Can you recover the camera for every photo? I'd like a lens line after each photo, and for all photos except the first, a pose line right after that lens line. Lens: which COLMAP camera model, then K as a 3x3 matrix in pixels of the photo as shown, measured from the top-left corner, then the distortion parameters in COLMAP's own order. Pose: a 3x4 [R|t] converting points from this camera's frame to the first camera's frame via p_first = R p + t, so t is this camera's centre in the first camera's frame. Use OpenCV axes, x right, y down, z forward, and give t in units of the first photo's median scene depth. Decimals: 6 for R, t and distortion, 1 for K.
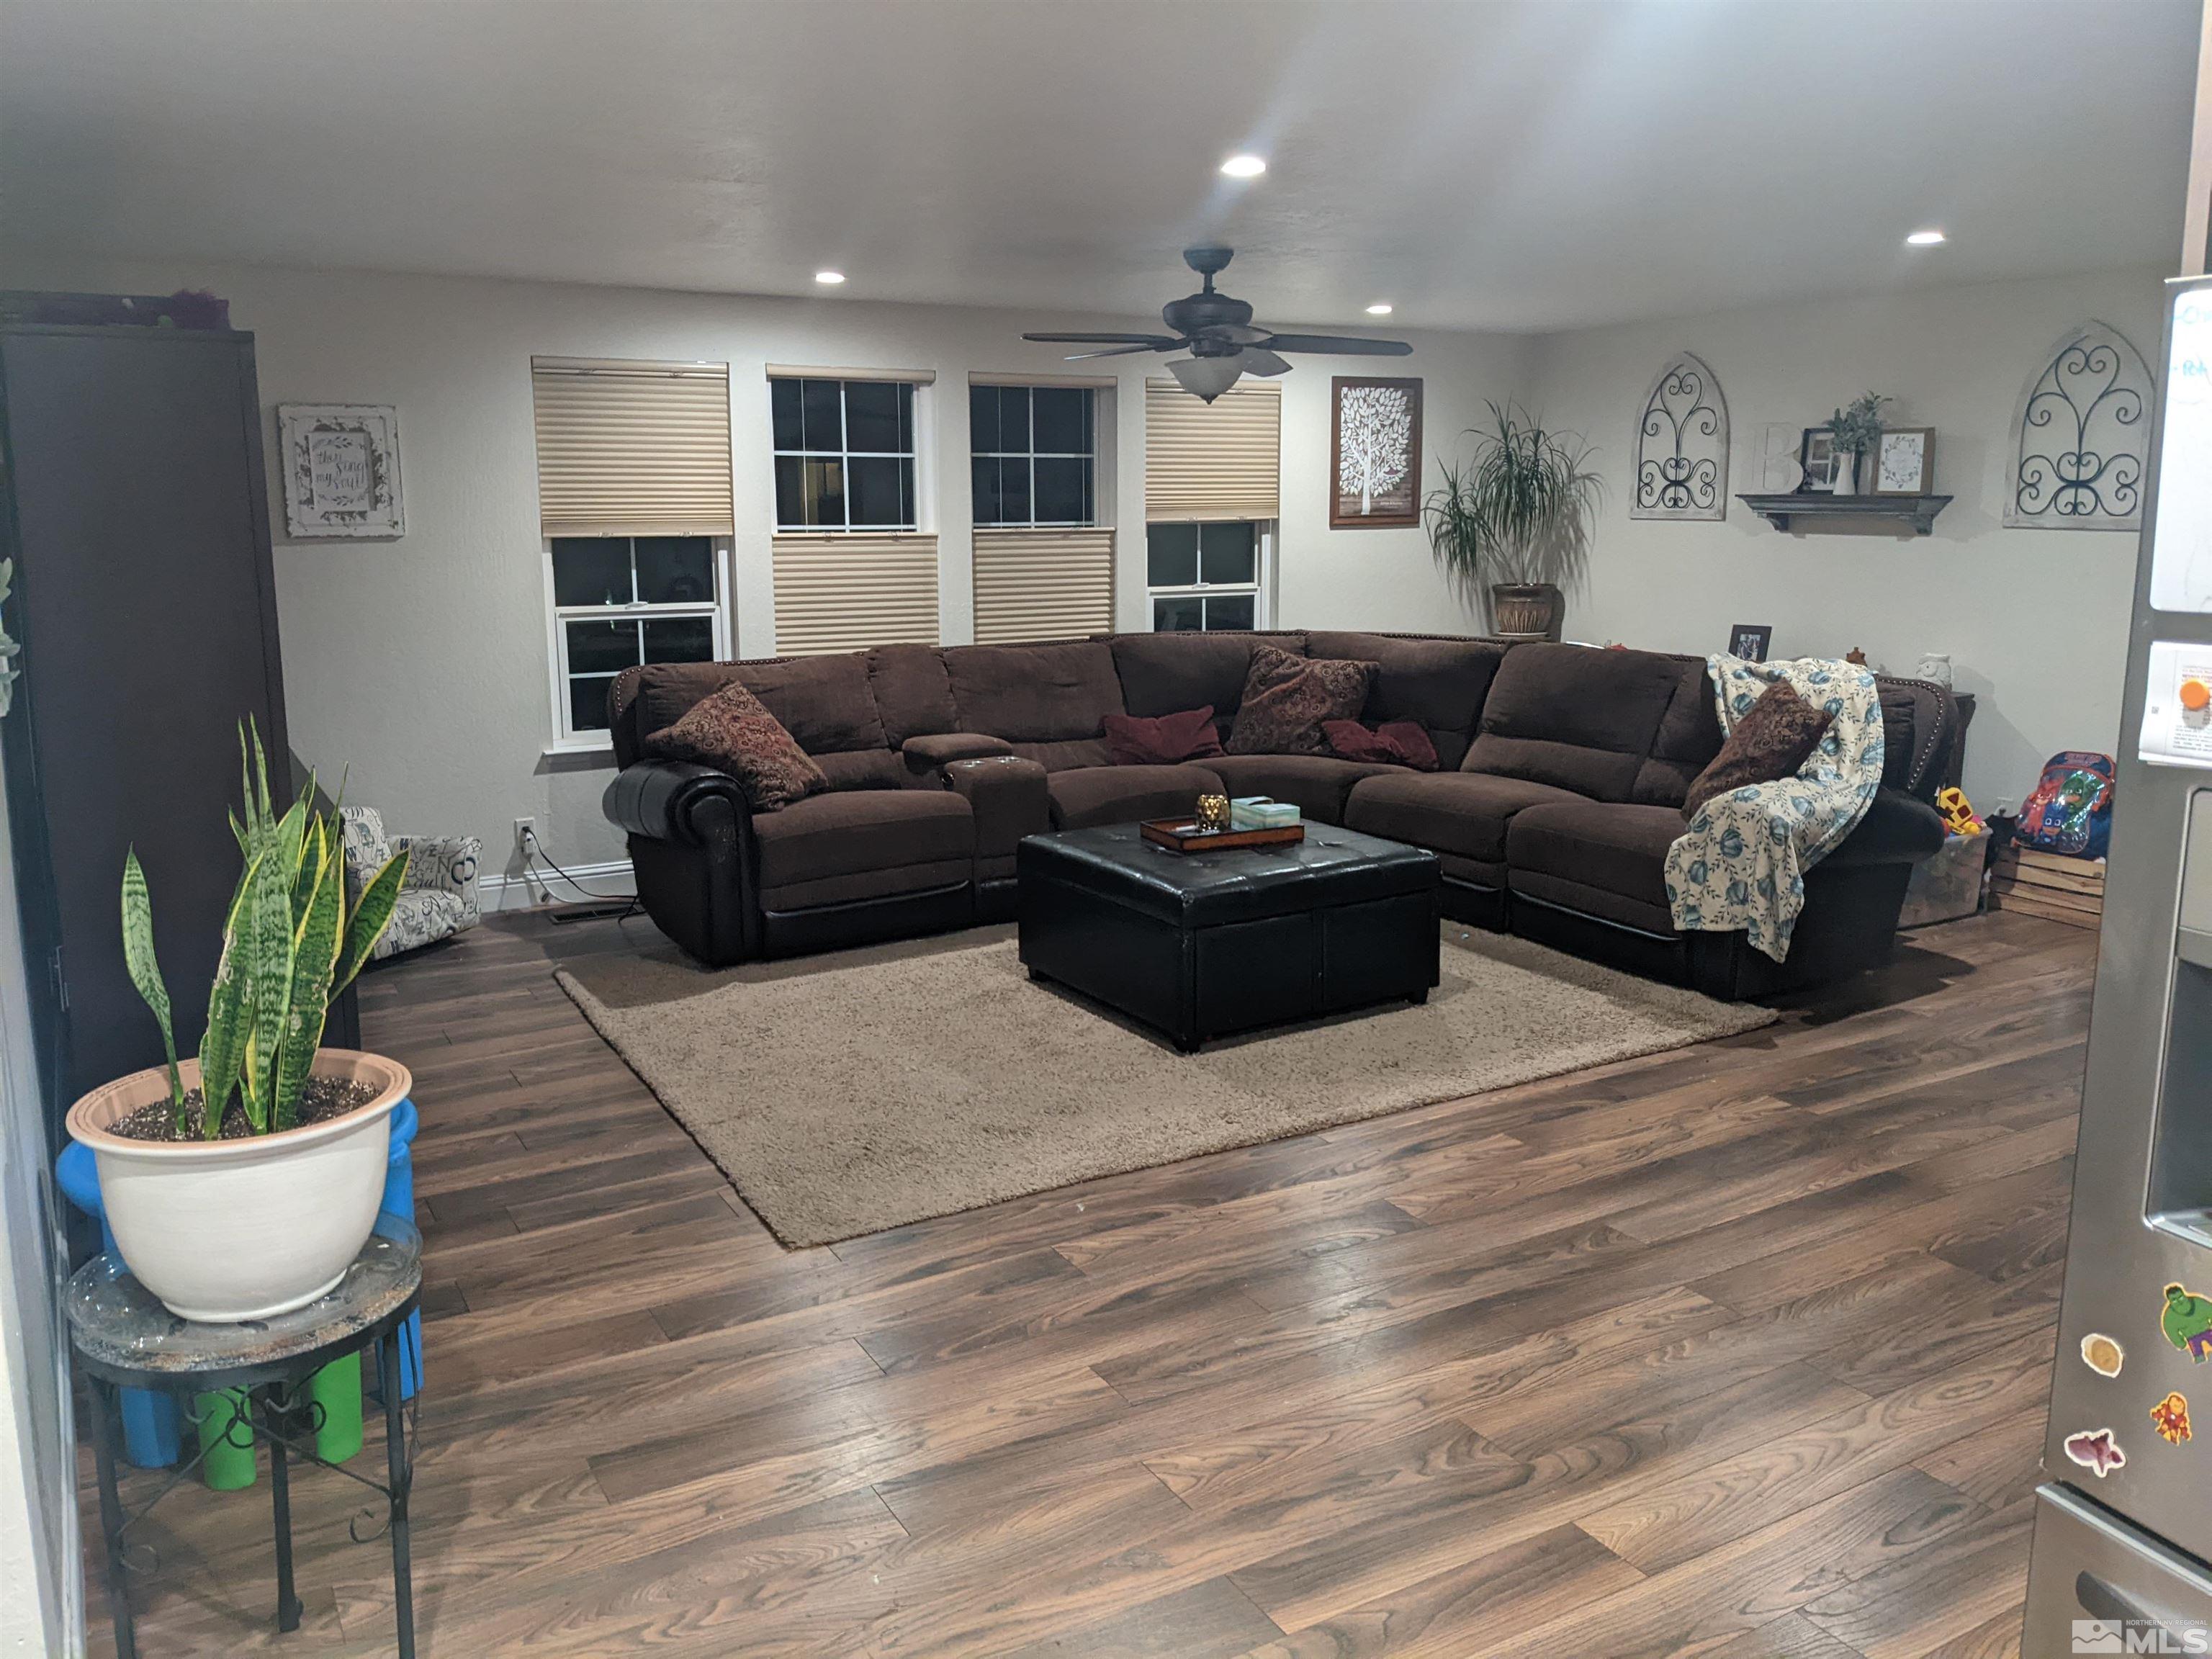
lens RADIAL K [[1747.4, 0, 1092.9], [0, 1747.4, 793.2], [0, 0, 1]] dist [0.056040, -0.087838]
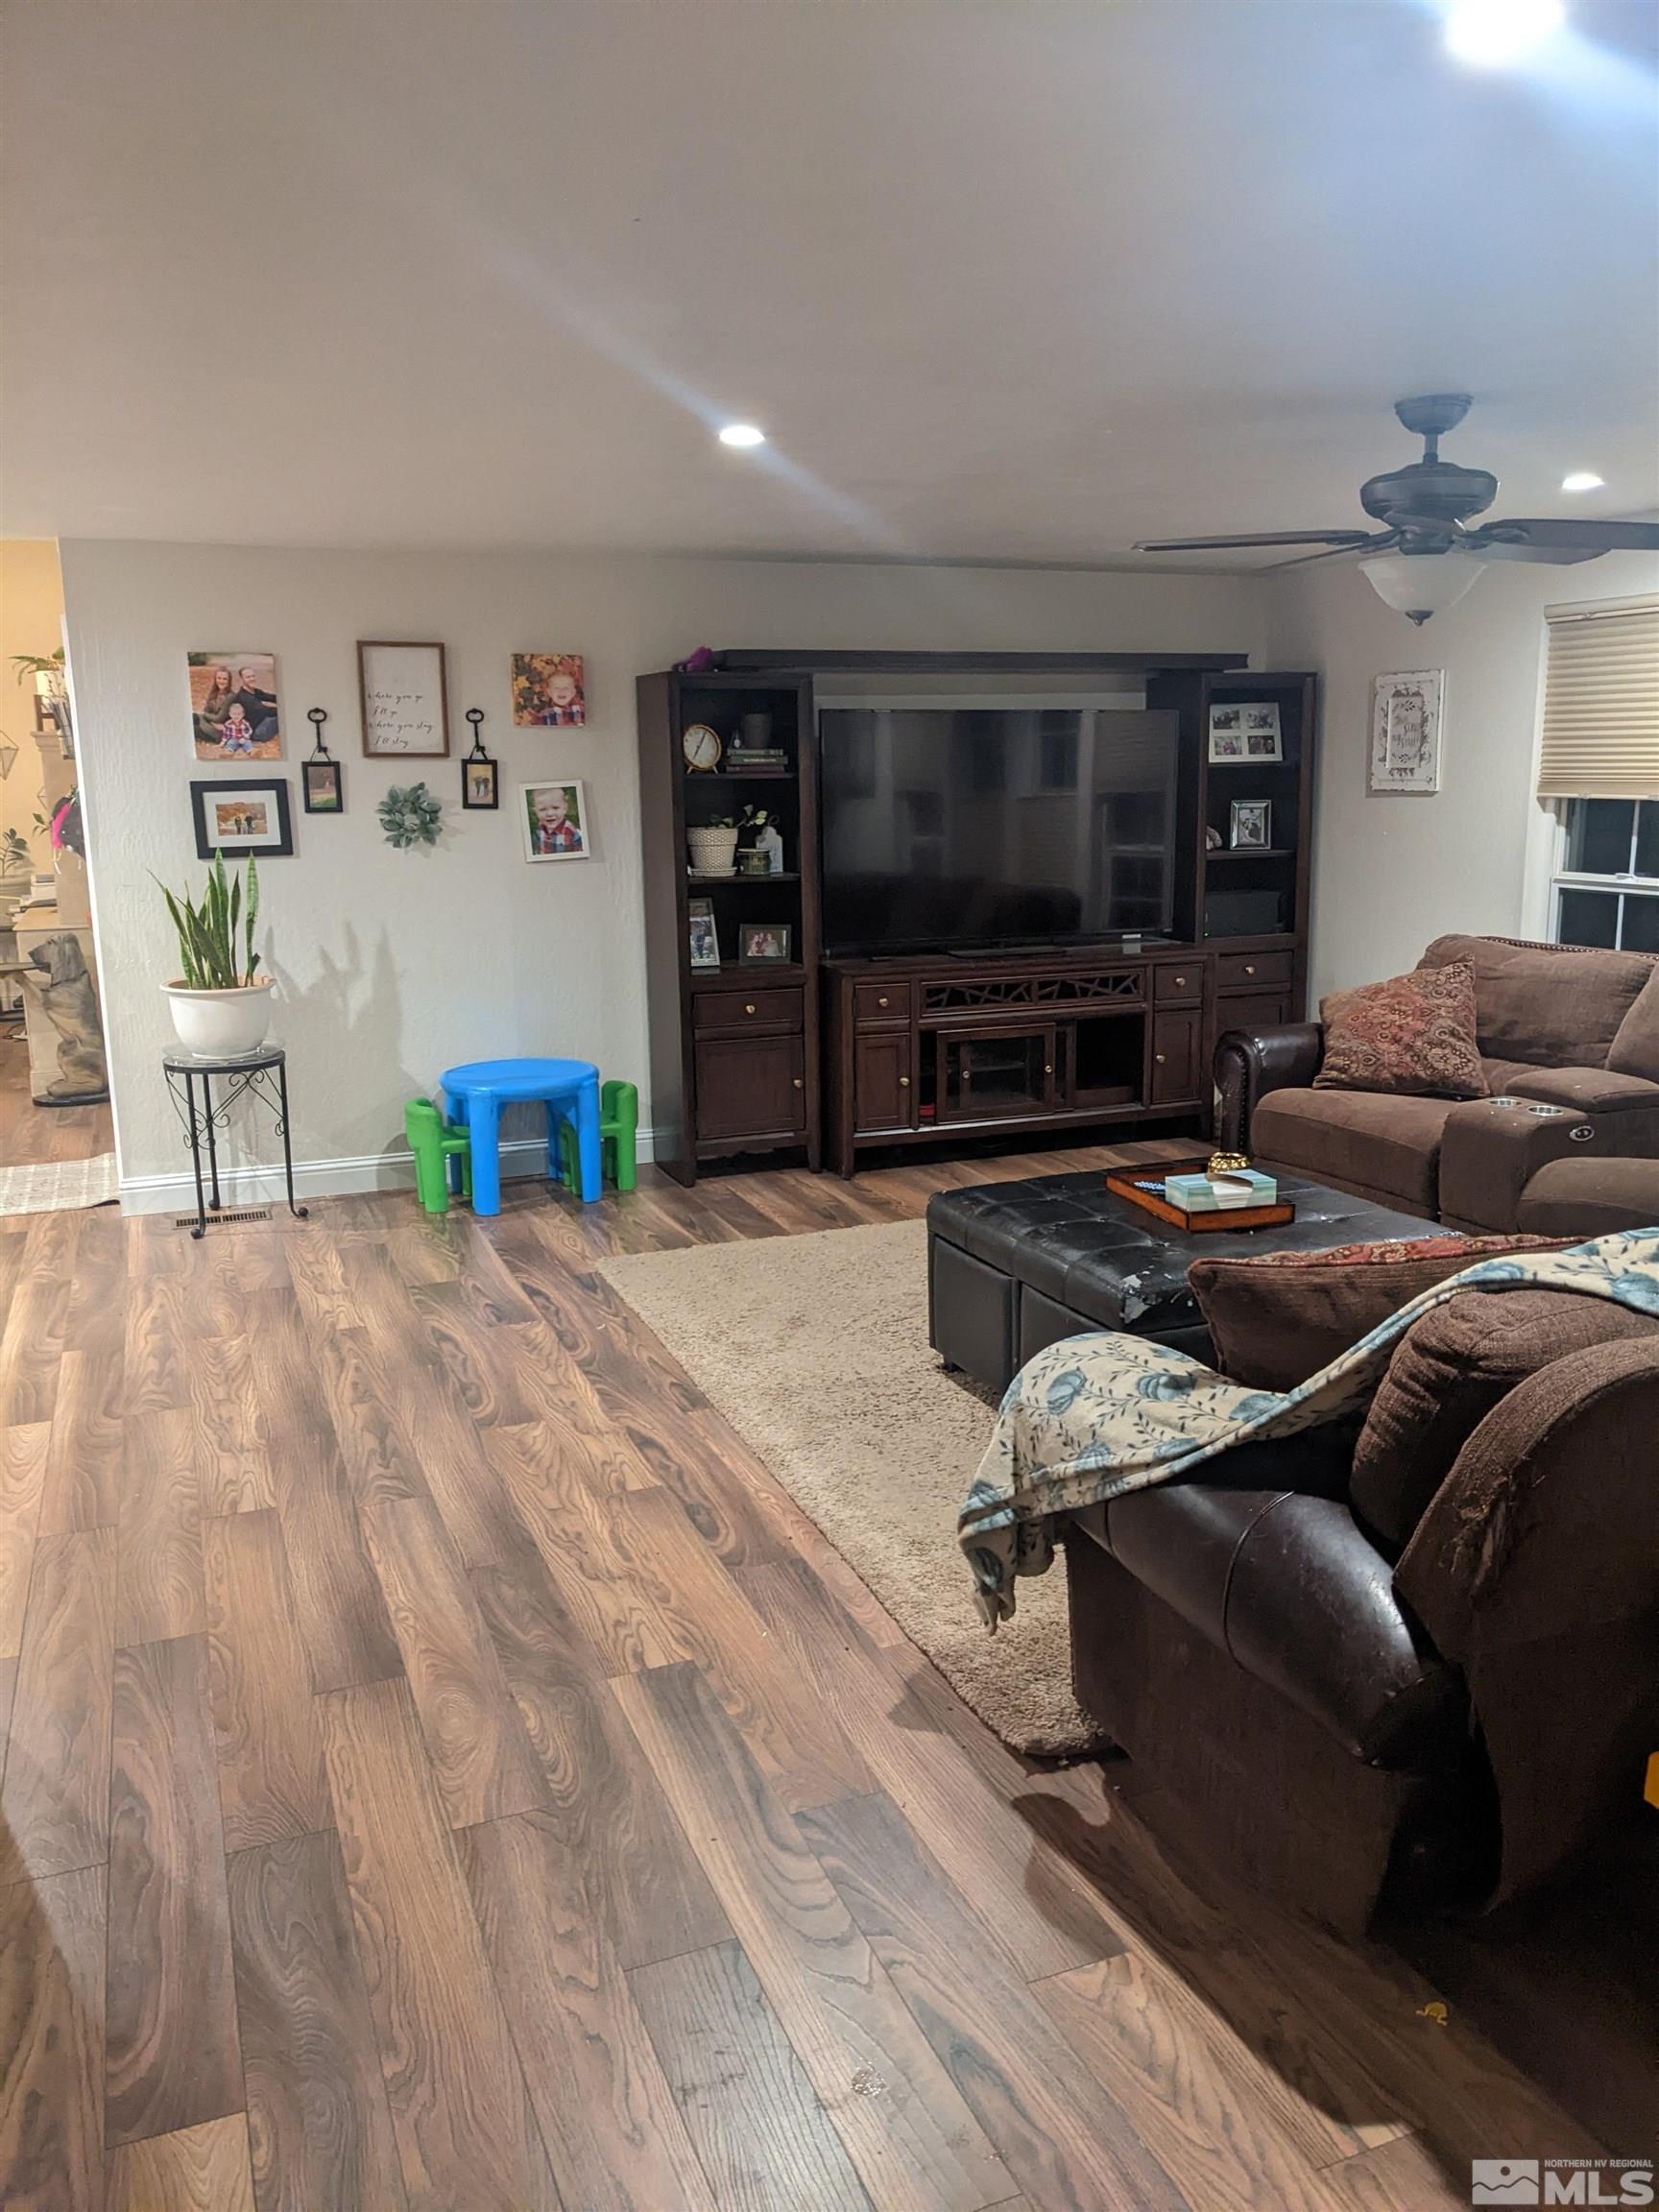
lens RADIAL K [[1695.8, 0, 837.4], [0, 1695.8, 1074.0], [0, 0, 1]] dist [0.049395, -0.083695]
pose [[-0.135481, 0.188133, -0.972754, 0.868003], [-0.157820, 0.965173, 0.208647, -0.172048], [0.978130, 0.181788, -0.101072, 0.963039]]
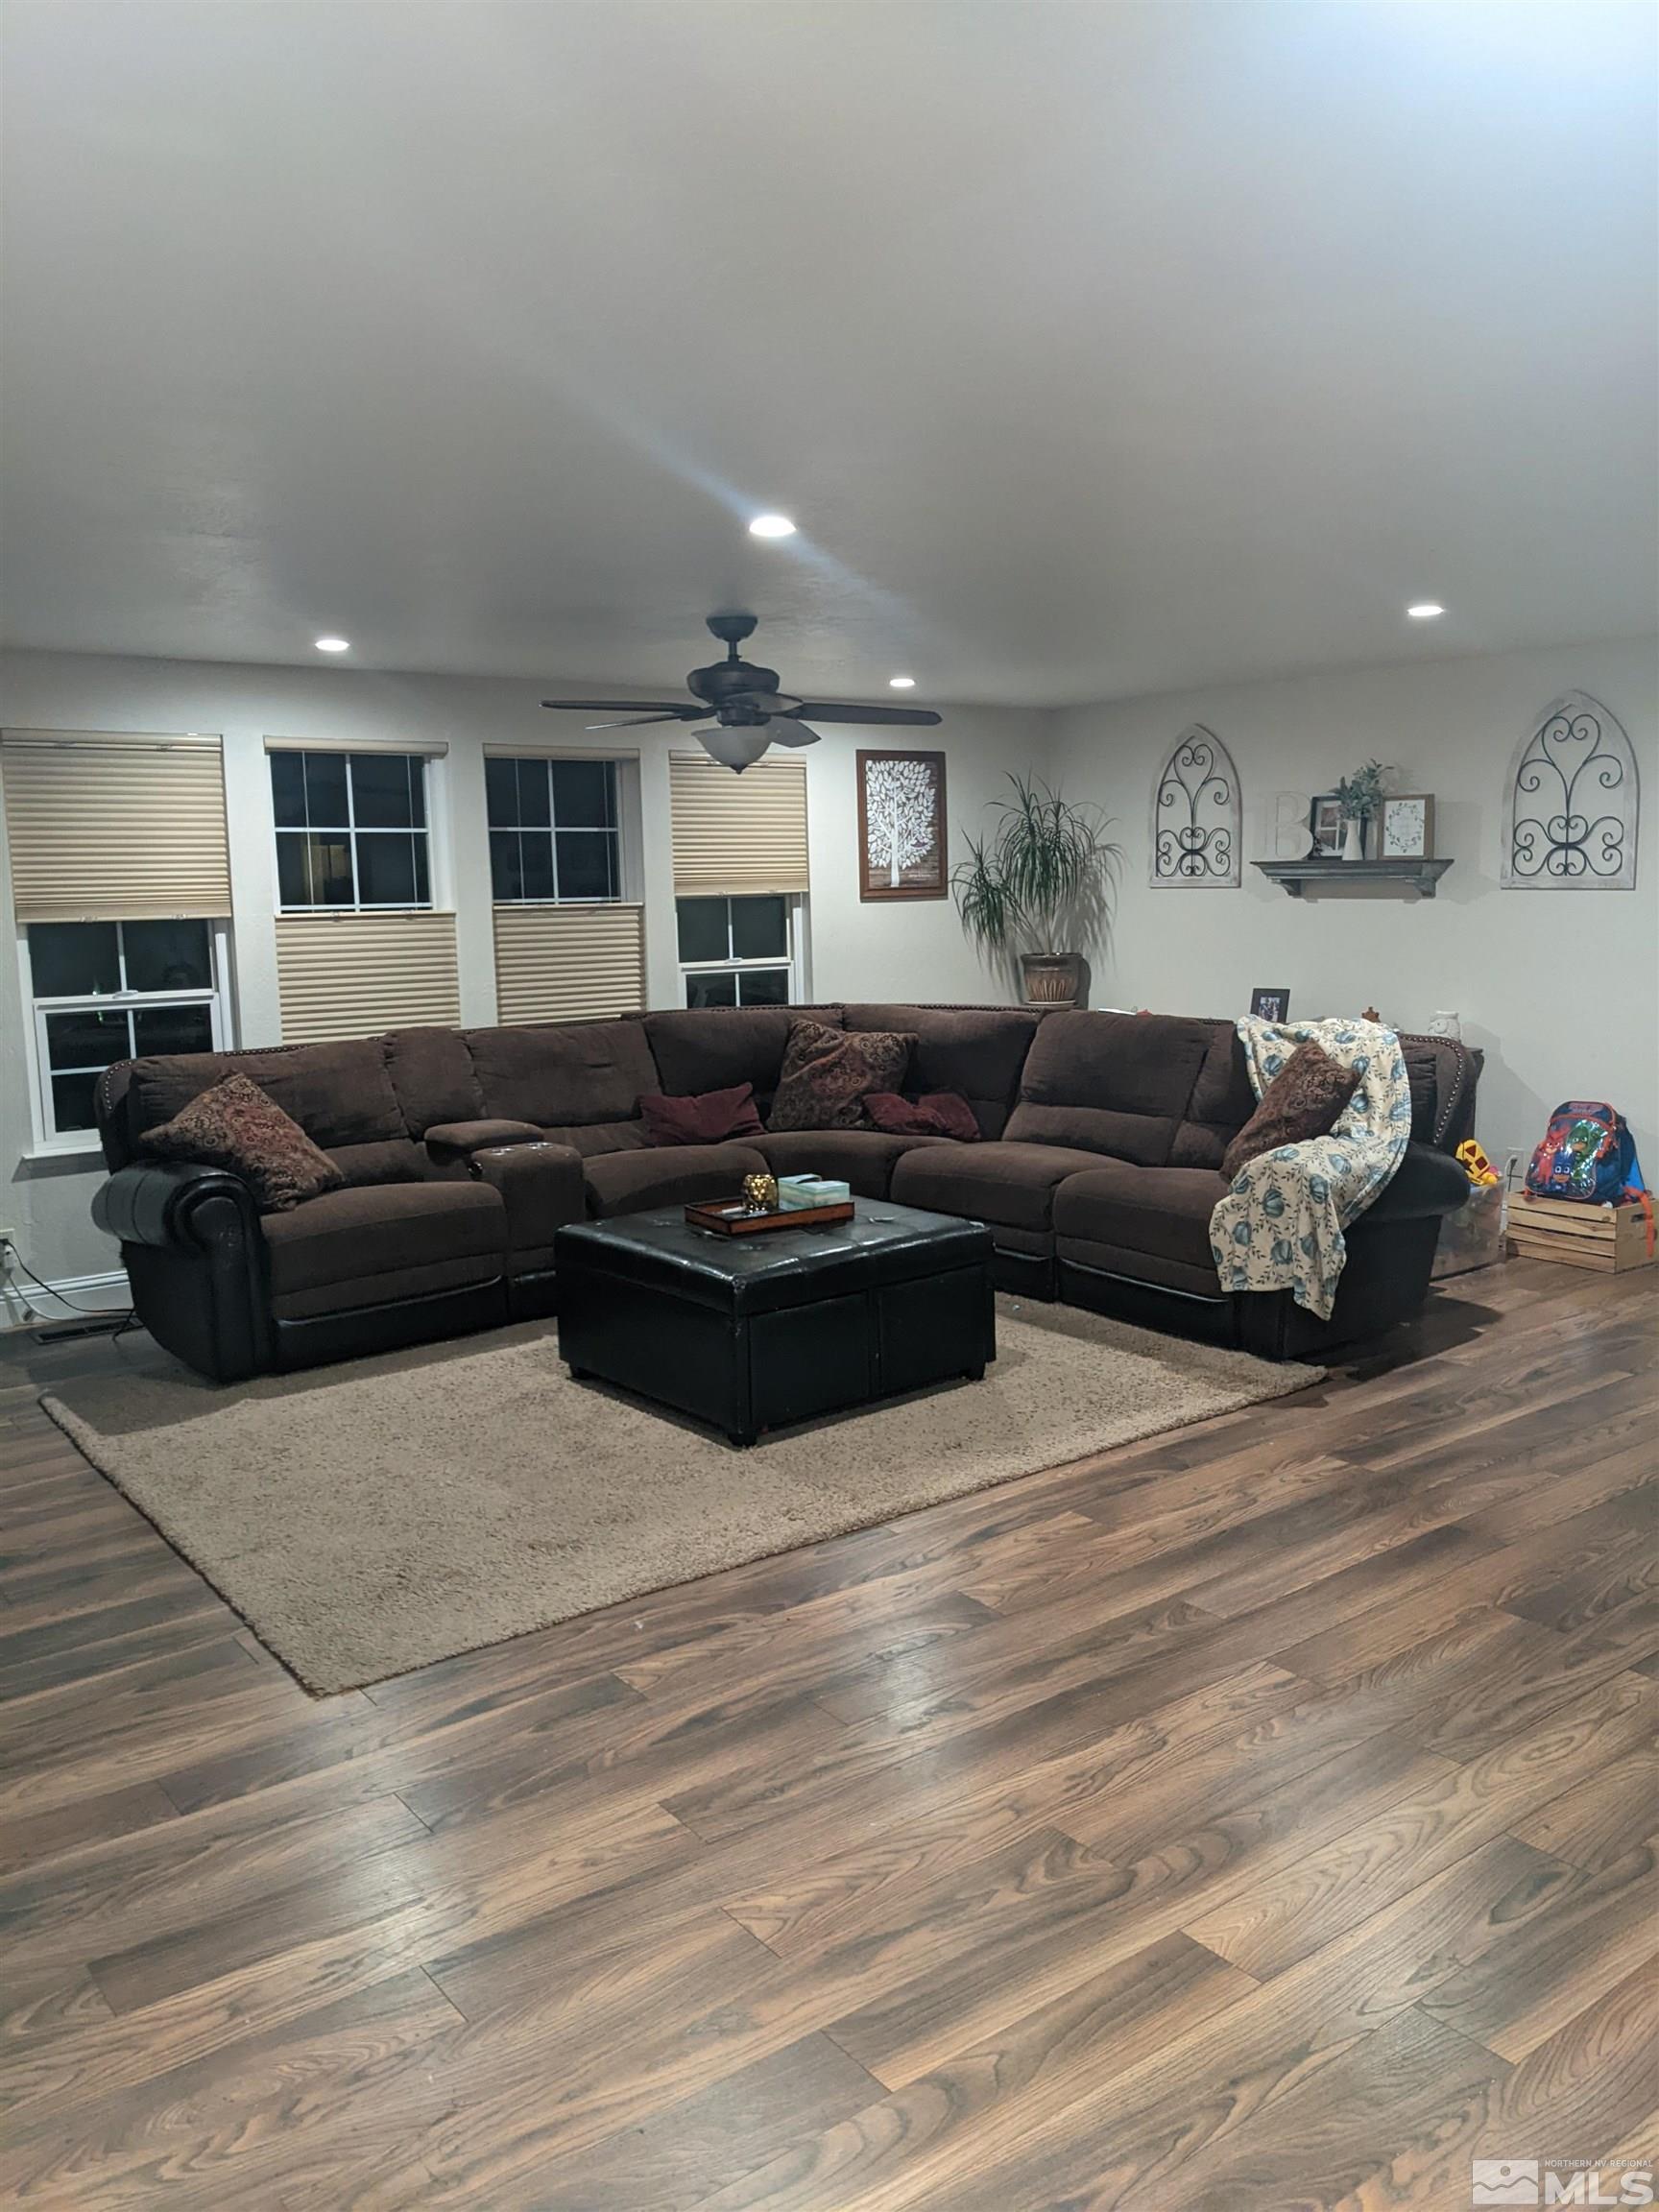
lens RADIAL K [[1747.4, 0, 863.5], [0, 1747.4, 1110.5], [0, 0, 1]] dist [0.056040, -0.087838]
pose [[0.989738, -0.033620, 0.138882, -0.007170], [0.038368, 0.998762, -0.031654, -0.001837], [-0.137646, 0.036658, 0.989803, 0.036922]]
